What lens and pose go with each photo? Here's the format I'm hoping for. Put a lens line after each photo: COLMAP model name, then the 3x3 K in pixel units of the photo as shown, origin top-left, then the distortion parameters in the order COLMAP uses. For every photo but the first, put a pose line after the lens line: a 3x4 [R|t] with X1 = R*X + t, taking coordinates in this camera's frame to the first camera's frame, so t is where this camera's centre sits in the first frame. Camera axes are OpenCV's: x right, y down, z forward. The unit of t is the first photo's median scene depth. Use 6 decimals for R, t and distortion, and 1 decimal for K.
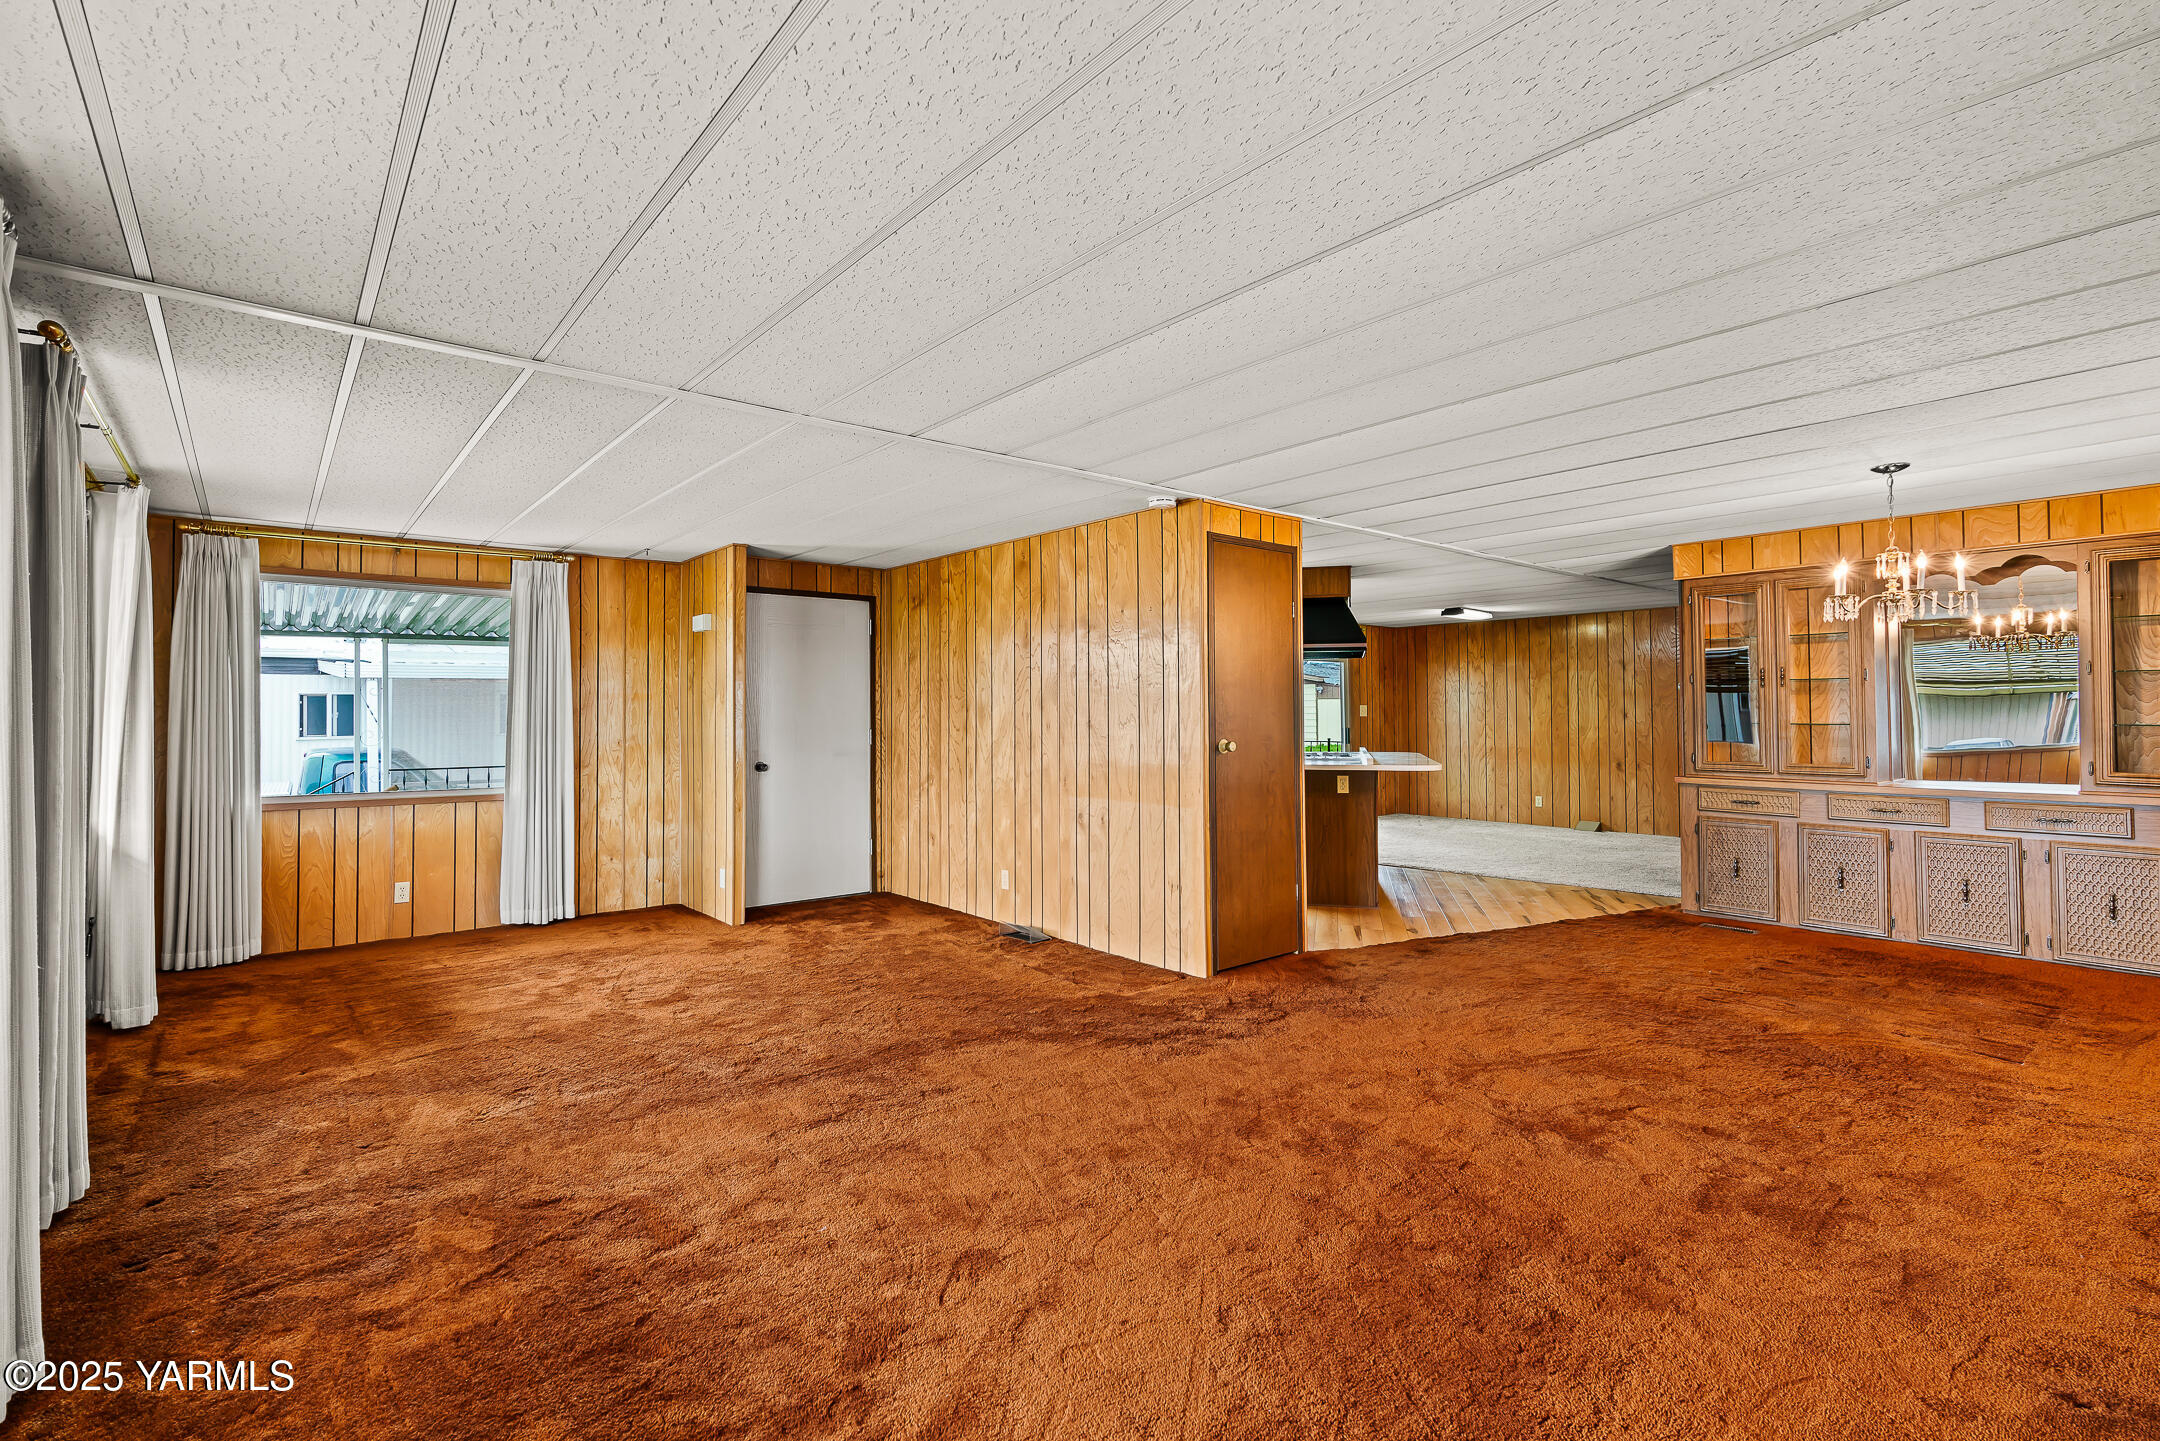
lens RADIAL K [[977.4, 0, 1081.7], [0, 977.4, 681.2], [0, 0, 1]] dist [-0.008586, 0.007447]
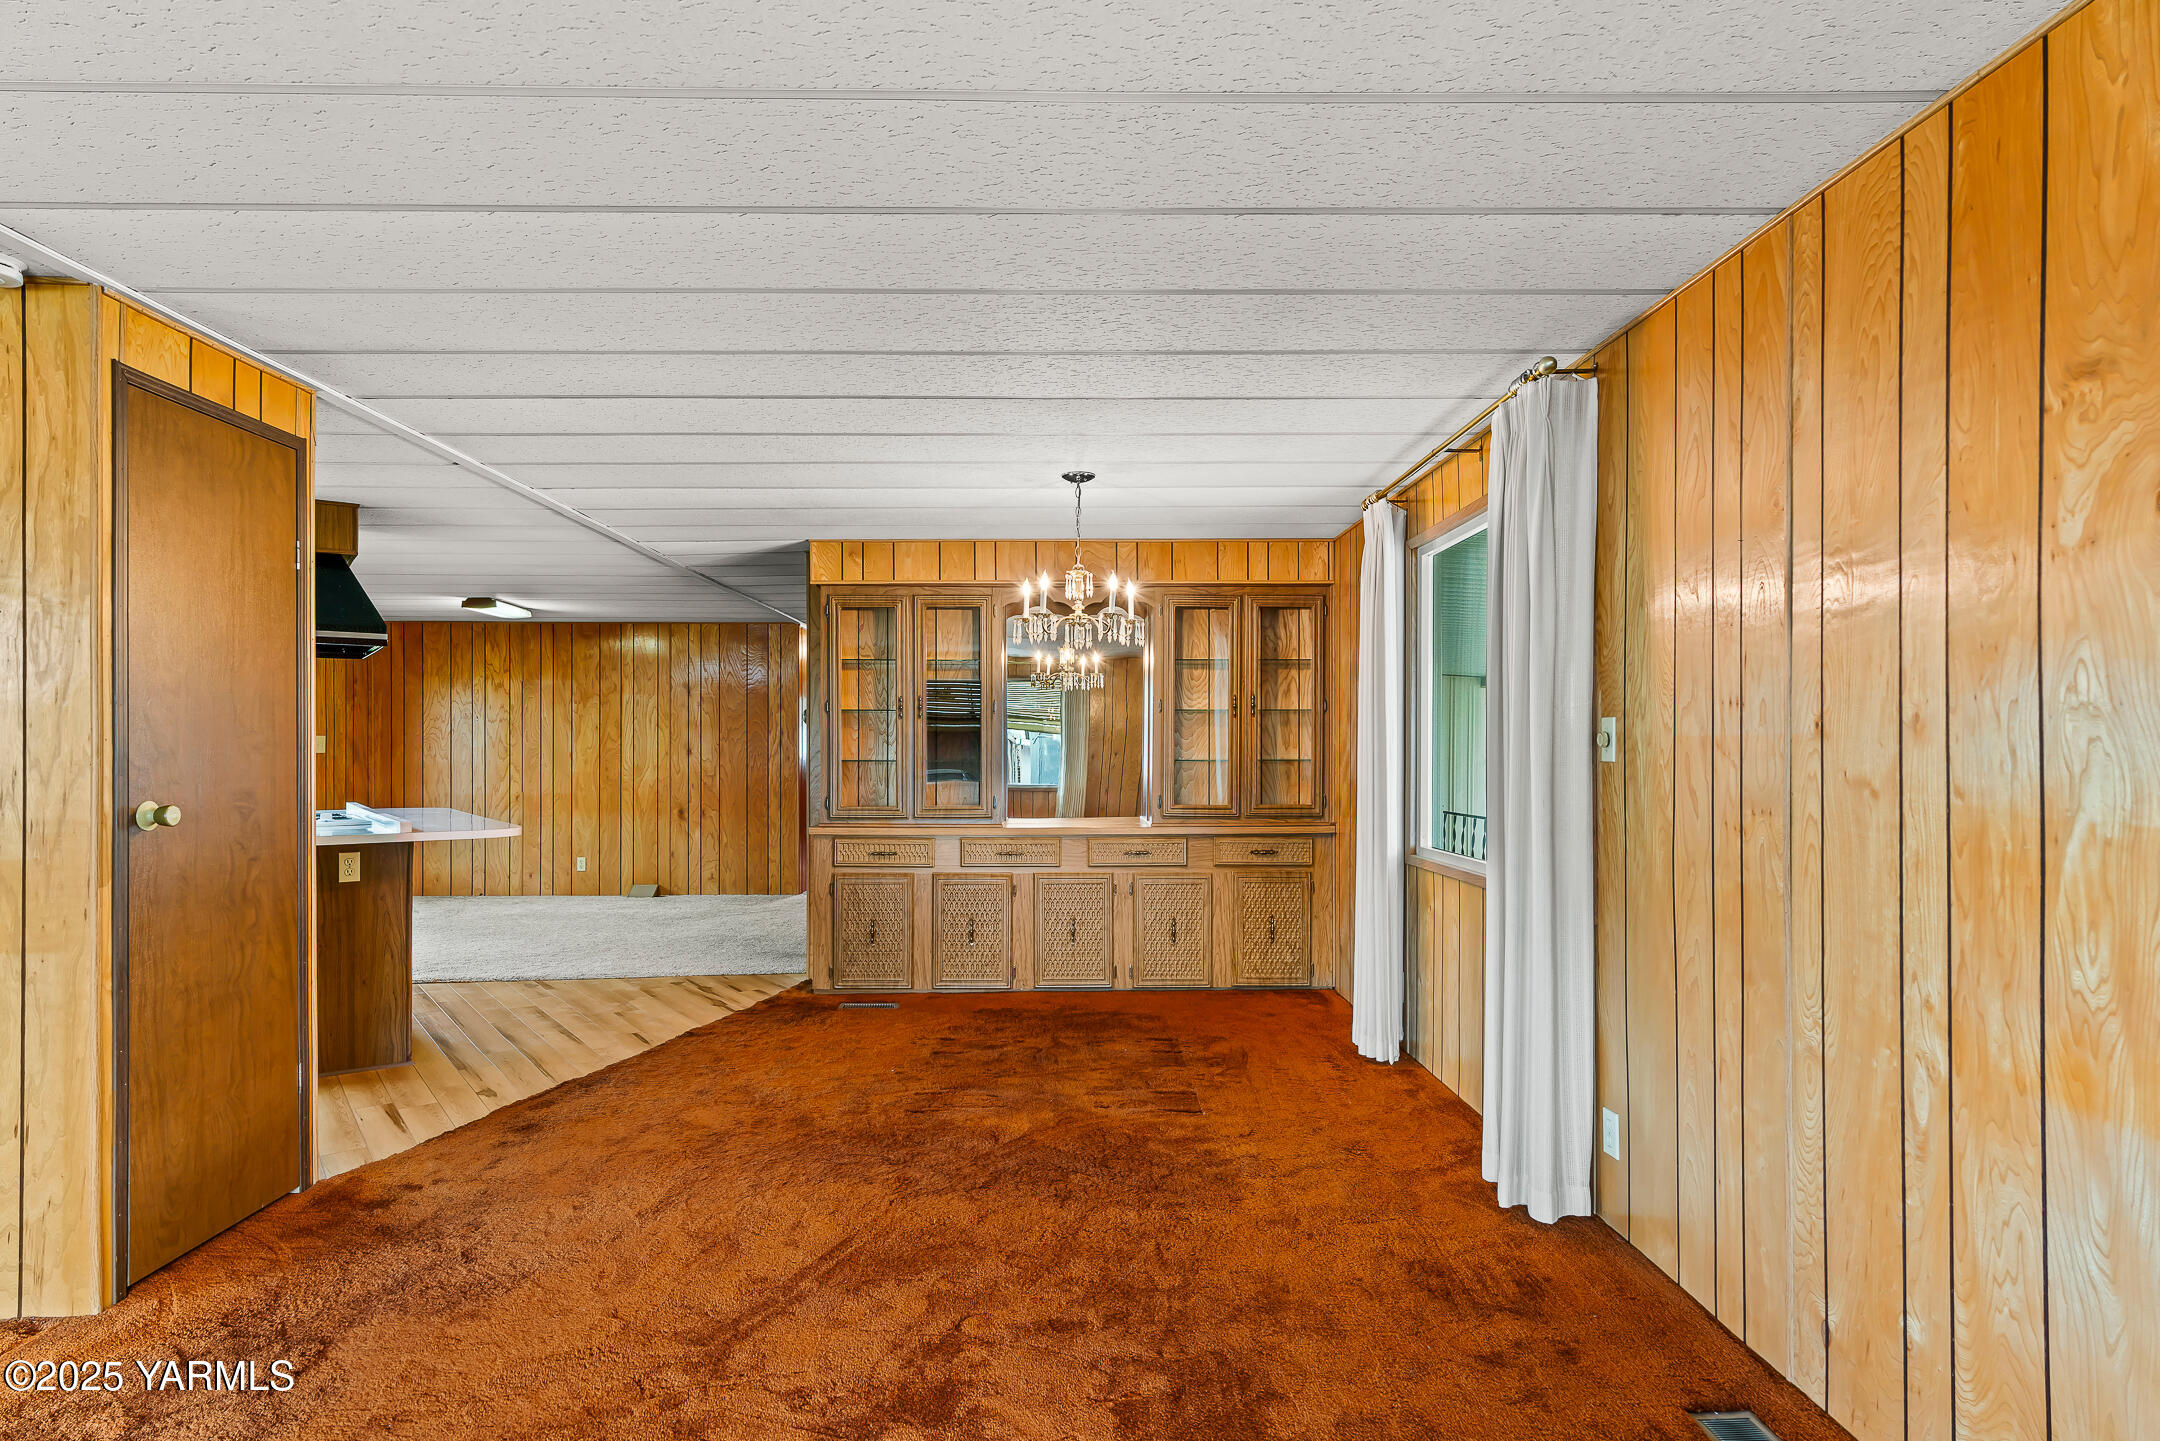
lens RADIAL K [[1184.9, 0, 1061.7], [0, 1184.9, 739.6], [0, 0, 1]] dist [0.003999, 0.006231]
pose [[0.634945, 0.006780, 0.772528, -0.020572], [-0.026203, 0.999575, 0.012764, 0.008529], [-0.772113, -0.028347, 0.634853, 0.249840]]
